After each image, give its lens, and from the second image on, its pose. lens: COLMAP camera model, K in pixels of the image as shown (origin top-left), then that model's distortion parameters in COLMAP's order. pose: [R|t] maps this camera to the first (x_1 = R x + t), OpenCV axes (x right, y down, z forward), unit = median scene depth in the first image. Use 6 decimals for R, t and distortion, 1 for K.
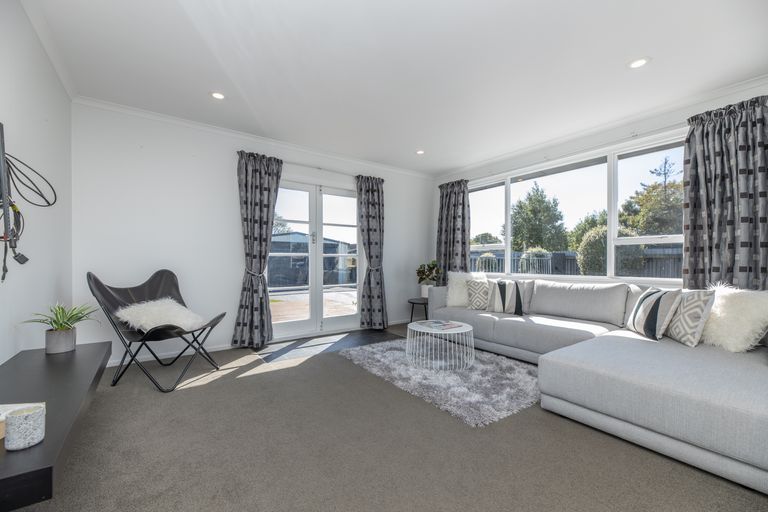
lens RADIAL K [[311.2, 0, 382.5], [0, 311.2, 262.3], [0, 0, 1]] dist [-0.000004, 0.000014]
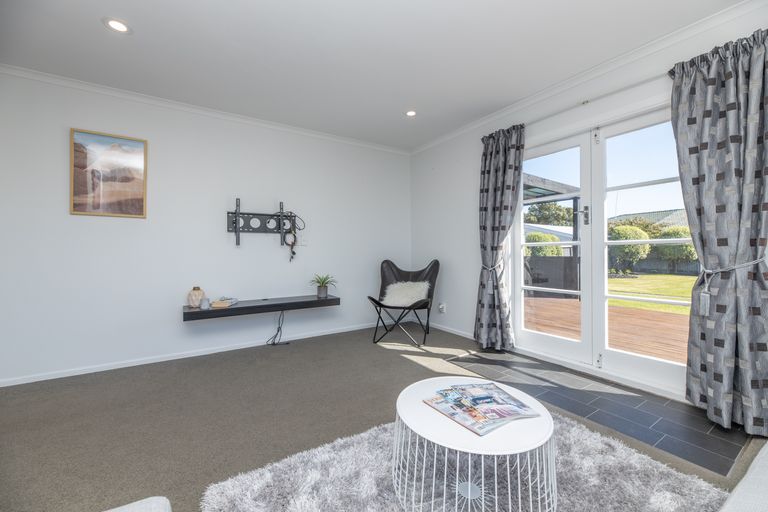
lens RADIAL K [[305.2, 0, 384.0], [0, 305.2, 256.0], [0, 0, 1]] dist [0.000296, 0.000055]
pose [[-0.034736, 0.007972, -0.999365, 0.472111], [0.003446, 0.999963, 0.007857, -0.004241], [0.999391, -0.003171, -0.034762, 0.700183]]
